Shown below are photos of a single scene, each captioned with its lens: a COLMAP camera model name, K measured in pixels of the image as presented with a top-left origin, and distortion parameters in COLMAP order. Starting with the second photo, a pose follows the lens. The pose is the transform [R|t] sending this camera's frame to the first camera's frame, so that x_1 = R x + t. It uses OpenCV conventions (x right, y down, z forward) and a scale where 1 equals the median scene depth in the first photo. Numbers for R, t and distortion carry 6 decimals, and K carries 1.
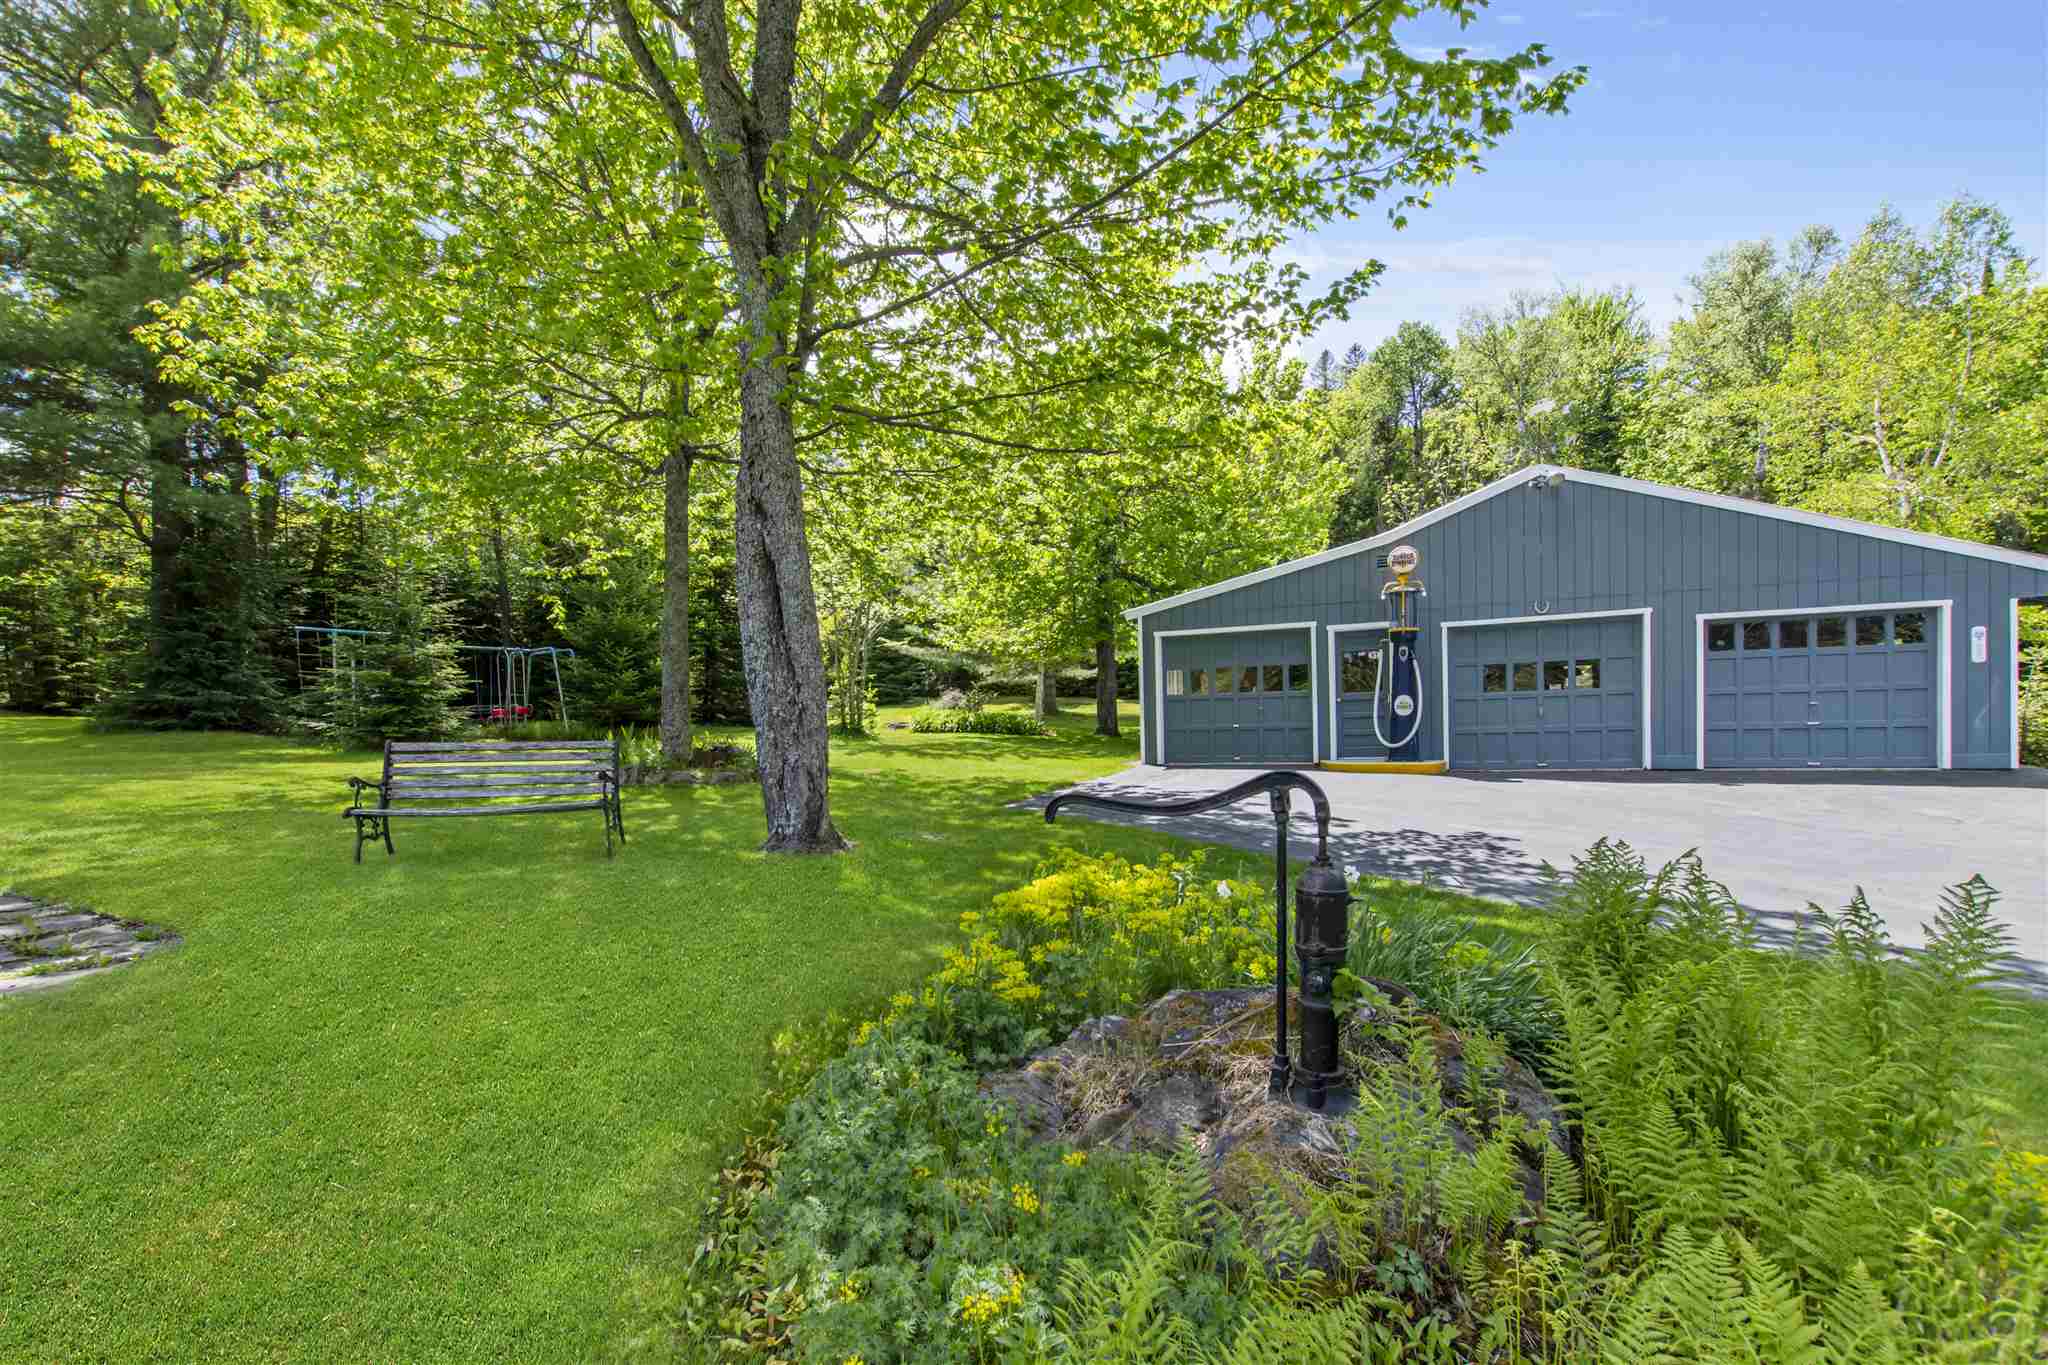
lens RADIAL K [[914.6, 0, 1015.4], [0, 914.6, 749.1], [0, 0, 1]] dist [0.008164, -0.002103]
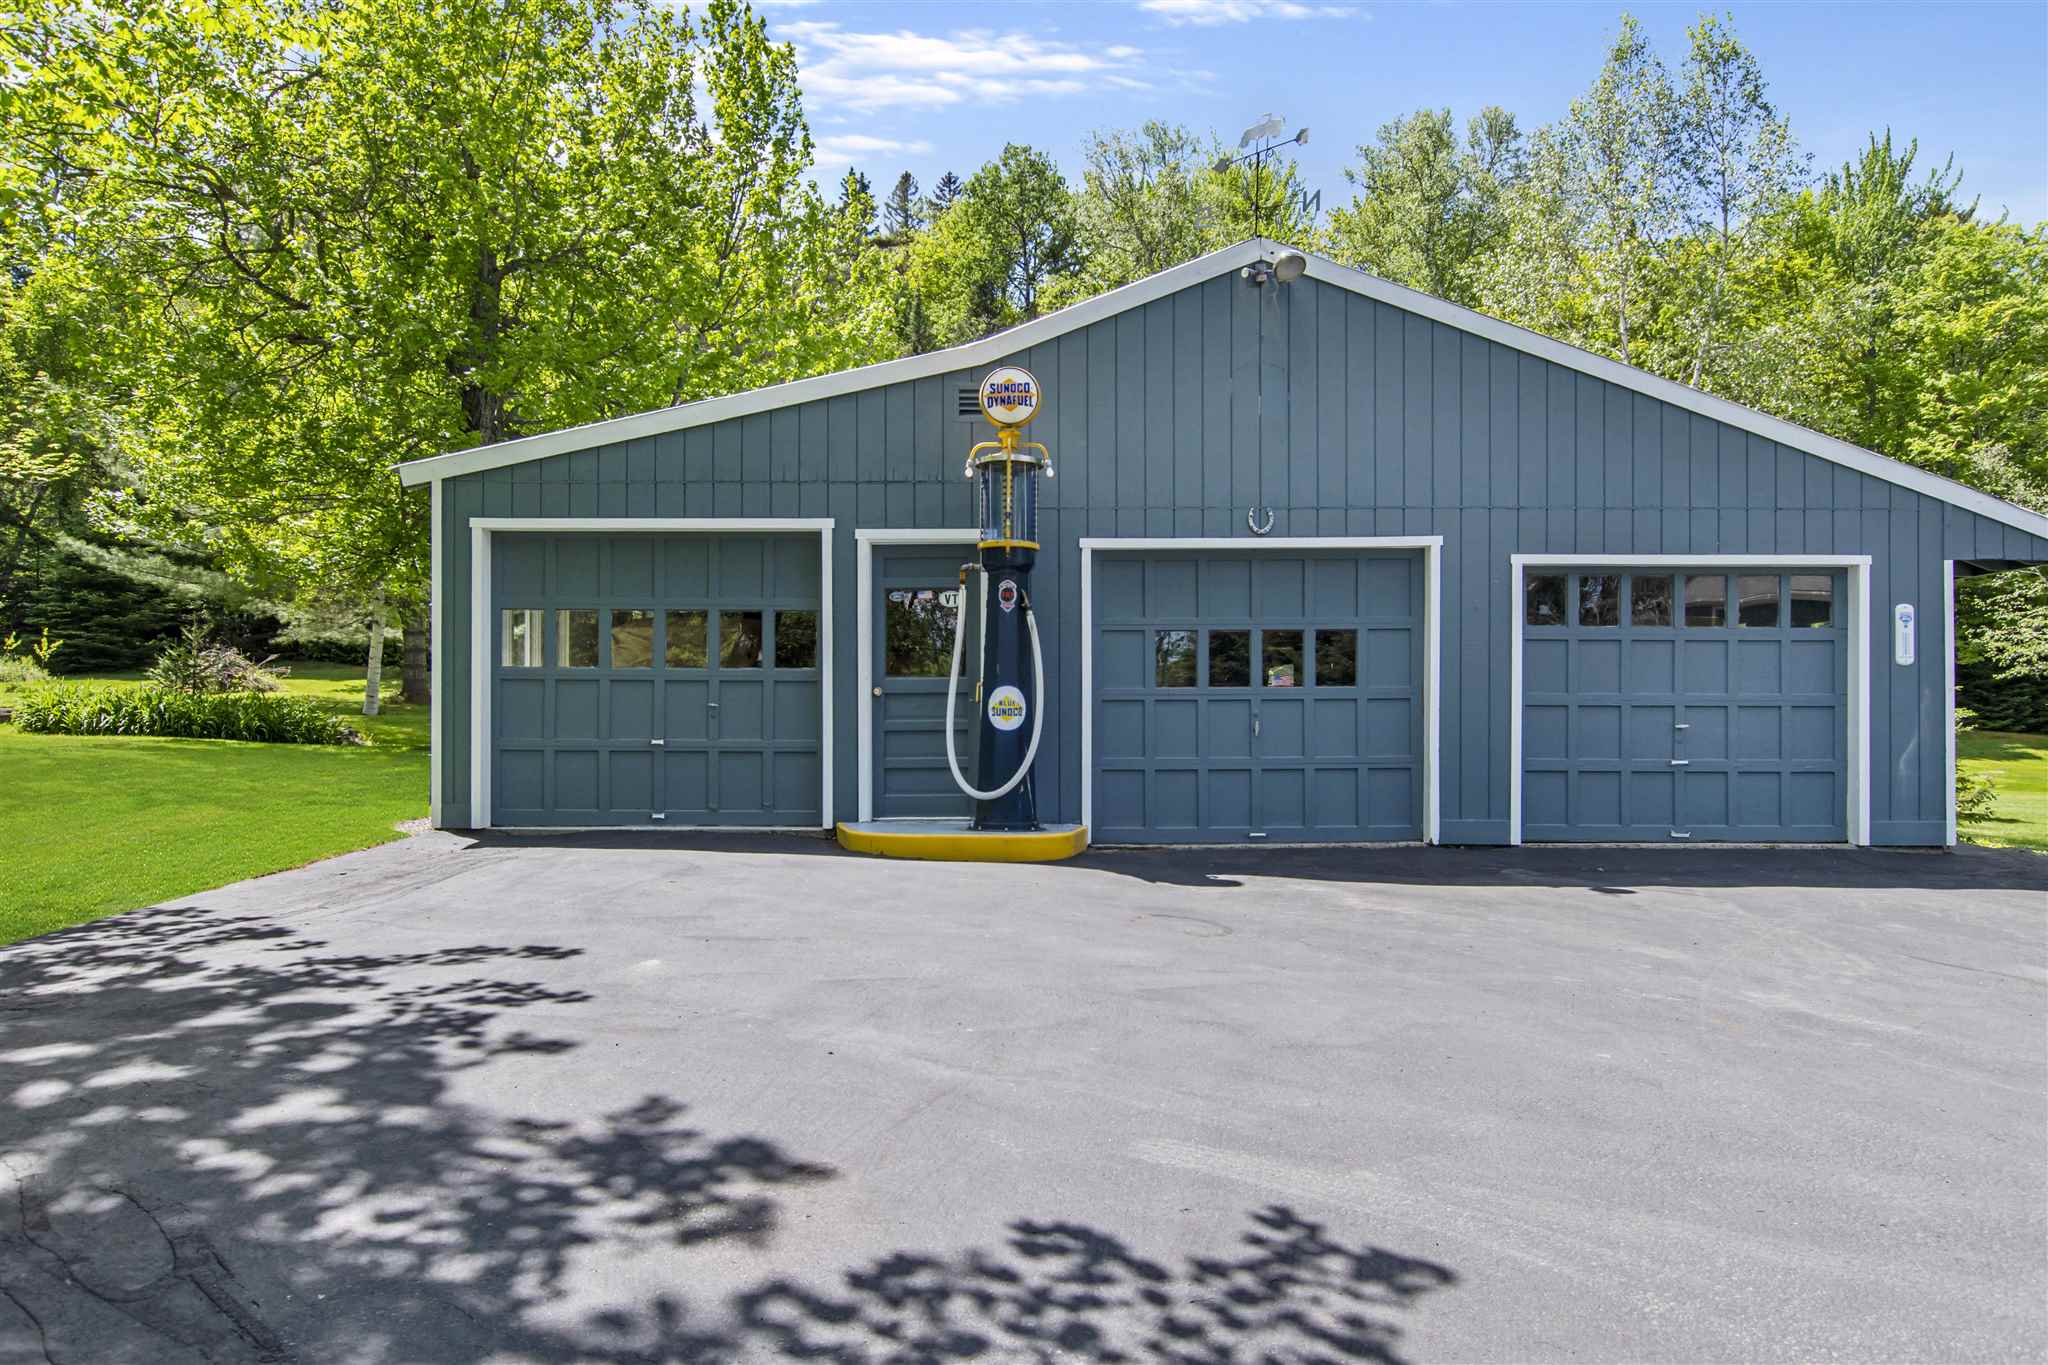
lens RADIAL K [[1300.6, 0, 1023.6], [0, 1300.6, 686.0], [0, 0, 1]] dist [0.000658, -0.000046]
pose [[0.914873, 0.035495, 0.402179, 0.164664], [-0.013668, 0.998280, -0.057012, -0.021251], [-0.403511, 0.046662, 0.913784, 0.389492]]
